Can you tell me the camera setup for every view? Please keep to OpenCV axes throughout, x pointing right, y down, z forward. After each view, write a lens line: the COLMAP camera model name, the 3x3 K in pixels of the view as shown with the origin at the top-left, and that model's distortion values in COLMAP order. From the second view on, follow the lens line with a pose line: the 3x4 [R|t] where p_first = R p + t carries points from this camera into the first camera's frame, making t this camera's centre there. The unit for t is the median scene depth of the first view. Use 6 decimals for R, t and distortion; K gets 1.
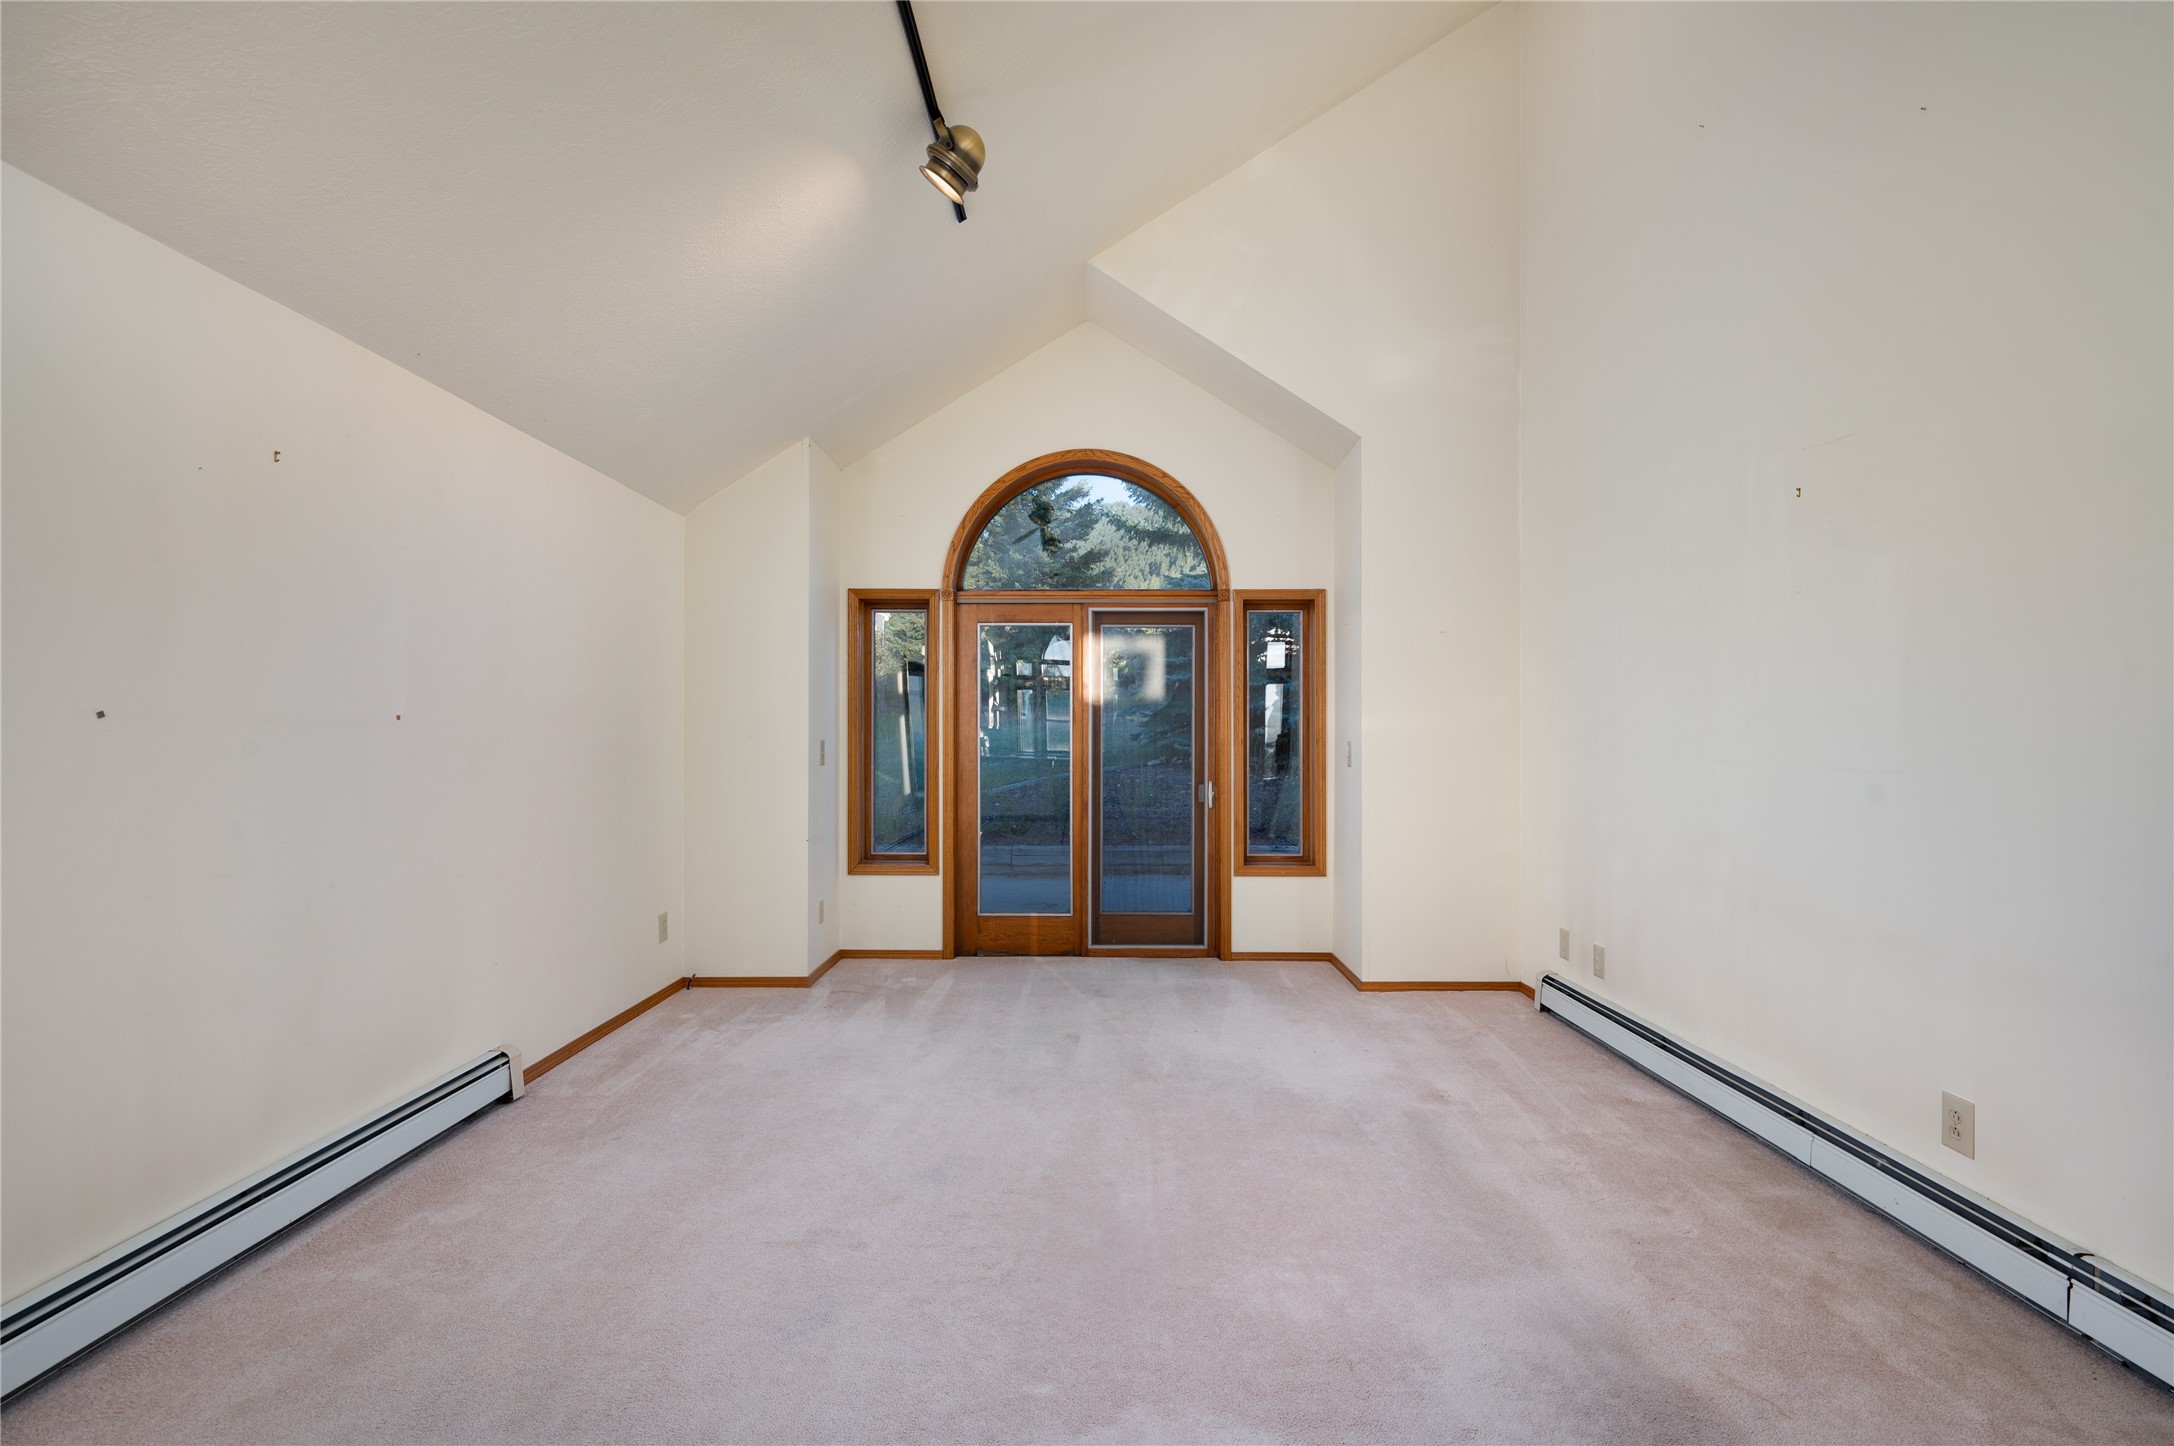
lens RADIAL K [[986.9, 0, 1085.7], [0, 986.9, 727.2], [0, 0, 1]] dist [0.000778, -0.000290]
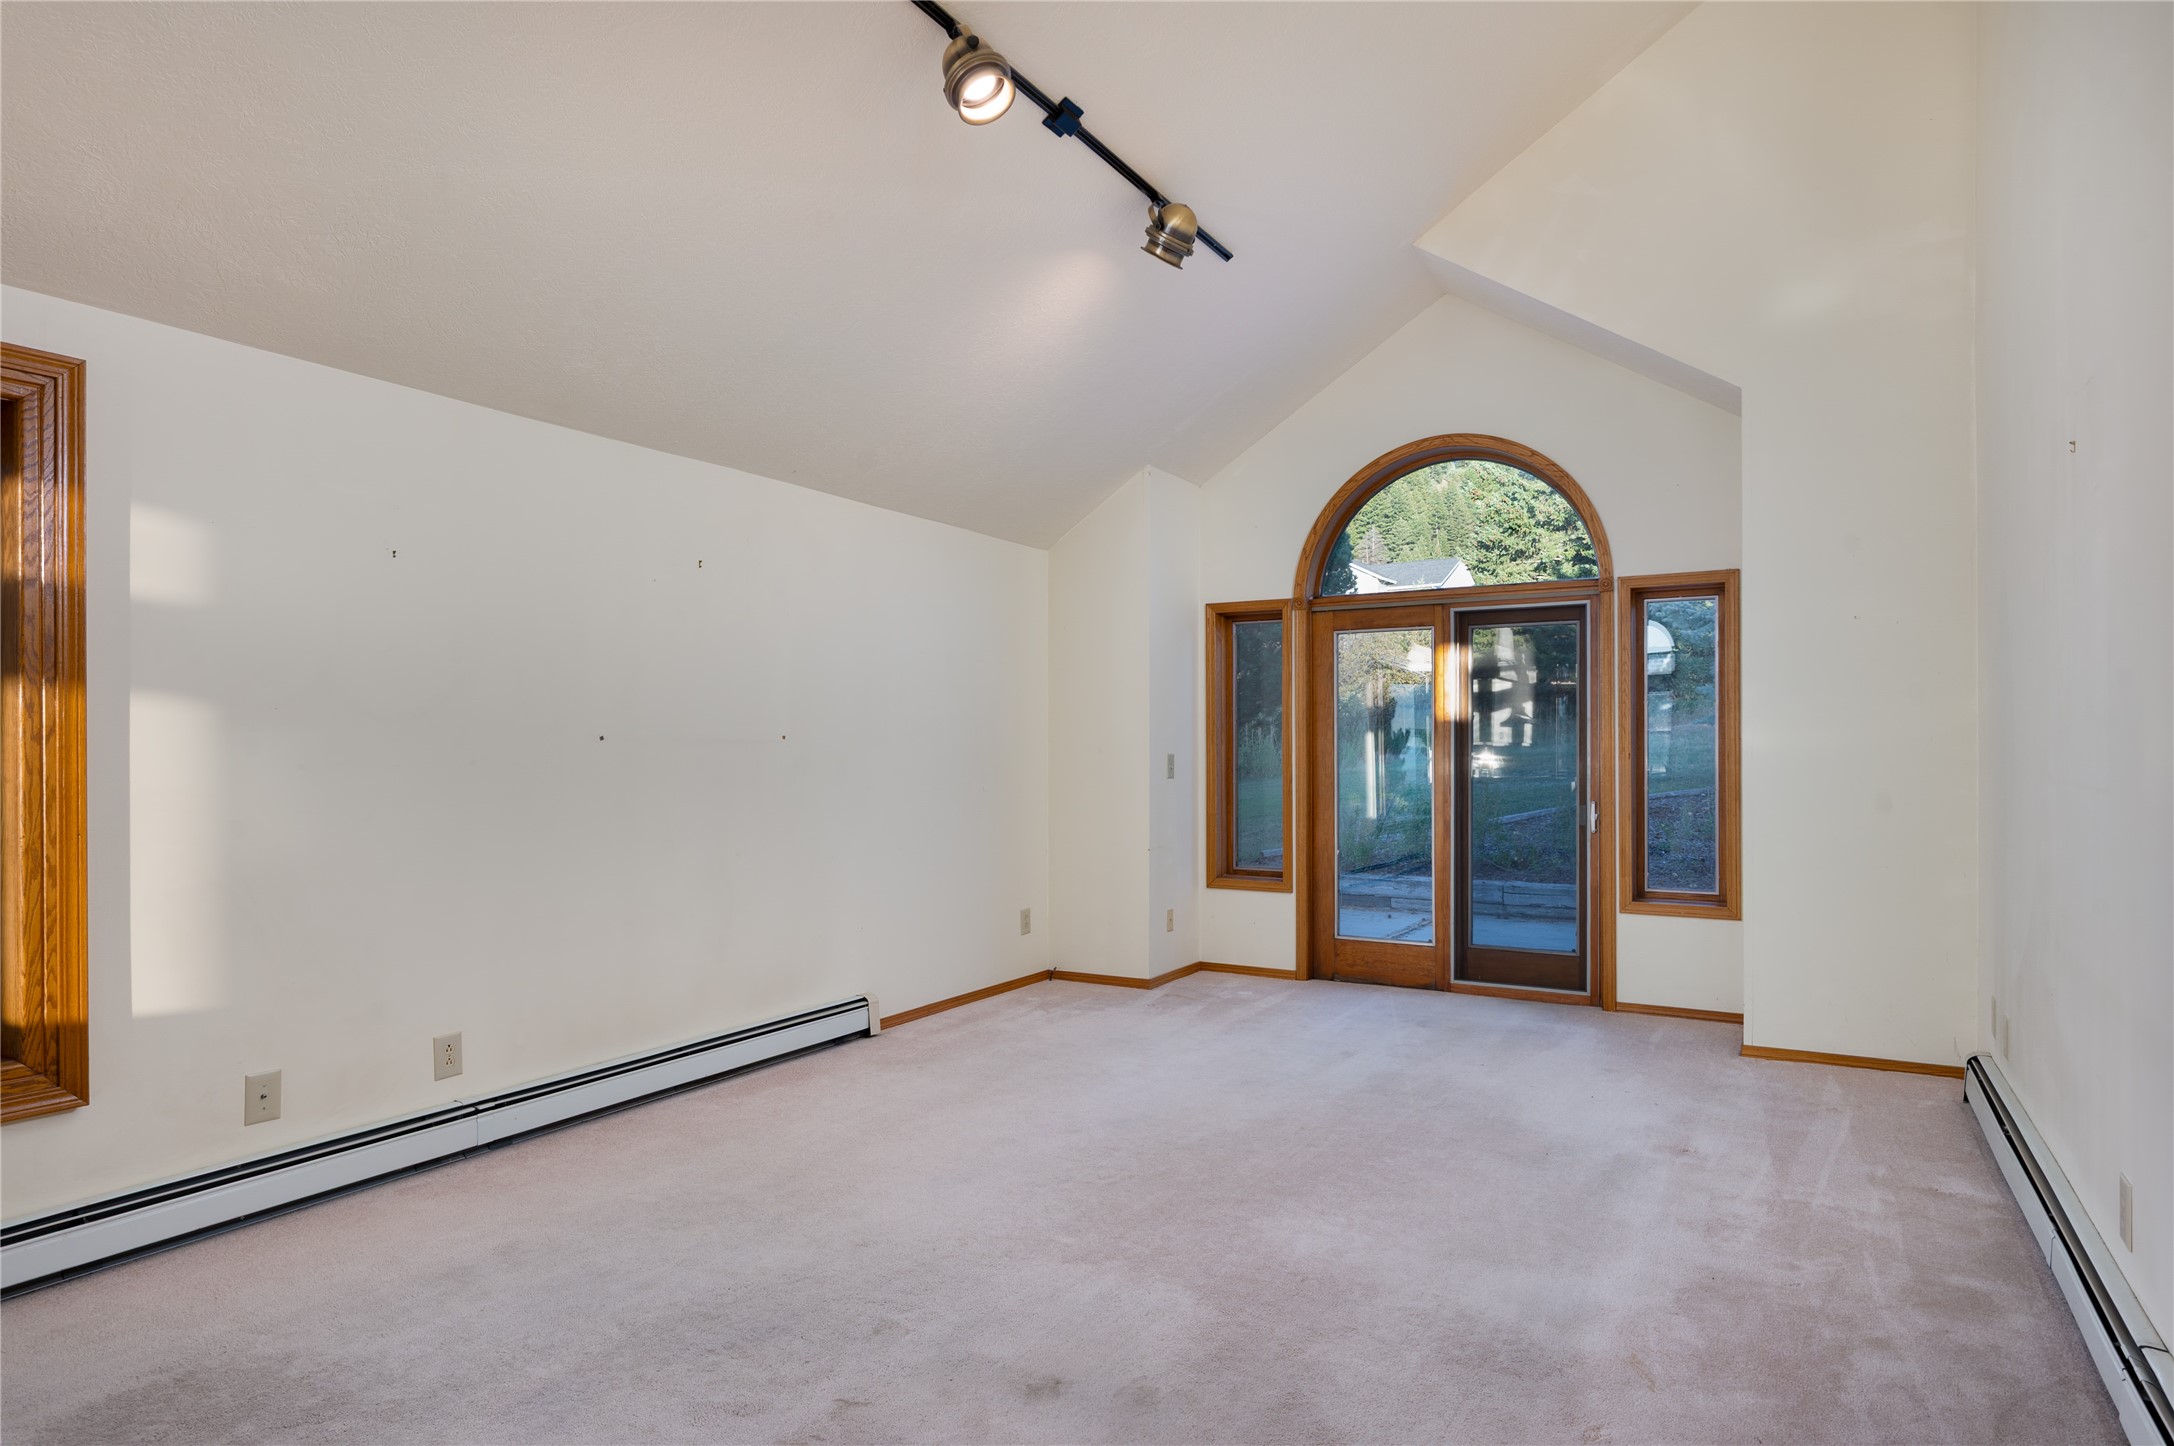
lens RADIAL K [[1215.4, 0, 1087.0], [0, 1215.4, 723.0], [0, 0, 1]] dist [-0.003643, -0.000057]
pose [[0.869921, -0.013286, -0.493013, 0.269486], [0.006695, 0.999863, -0.015132, -0.000608], [0.493147, 0.009862, 0.869890, -0.141907]]
